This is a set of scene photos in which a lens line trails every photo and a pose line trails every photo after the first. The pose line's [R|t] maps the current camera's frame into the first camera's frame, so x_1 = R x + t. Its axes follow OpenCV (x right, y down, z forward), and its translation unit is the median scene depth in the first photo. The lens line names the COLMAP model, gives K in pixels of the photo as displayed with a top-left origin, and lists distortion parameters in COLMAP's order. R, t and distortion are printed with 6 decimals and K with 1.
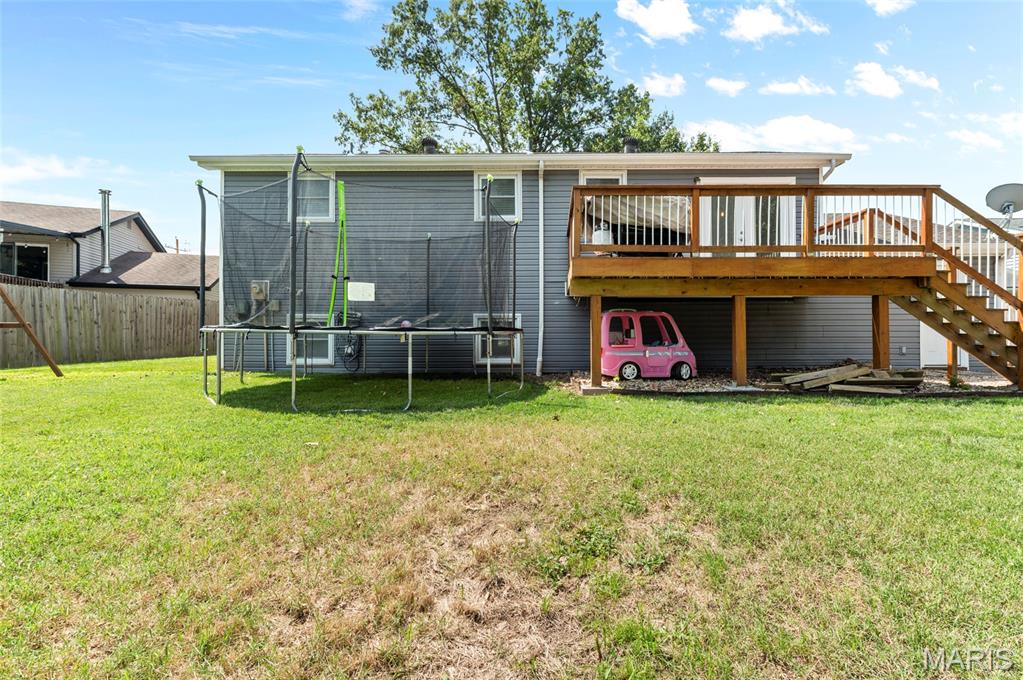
lens RADIAL K [[441.2, 0, 511.5], [0, 441.2, 340.0], [0, 0, 1]] dist [-0.009999, -0.000237]
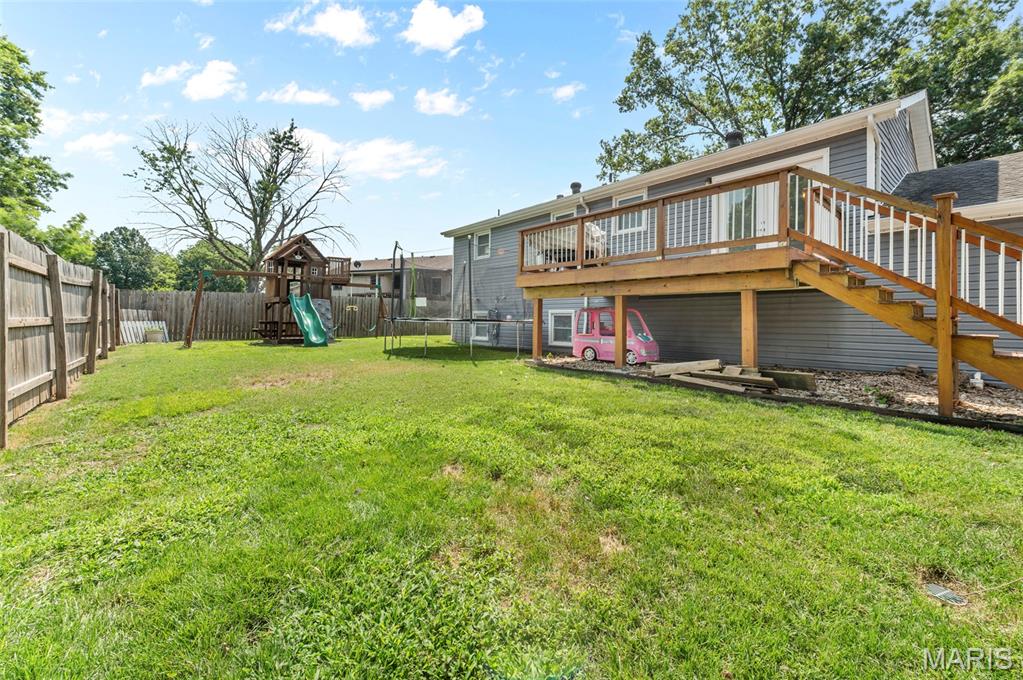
lens RADIAL K [[411.0, 0, 513.5], [0, 411.0, 325.8], [0, 0, 1]] dist [-0.001961, 0.000052]
pose [[0.661165, 0.018795, -0.750005, 0.852684], [-0.028924, 0.999582, -0.000449, -0.005261], [0.749683, 0.021990, 0.661432, 0.015796]]
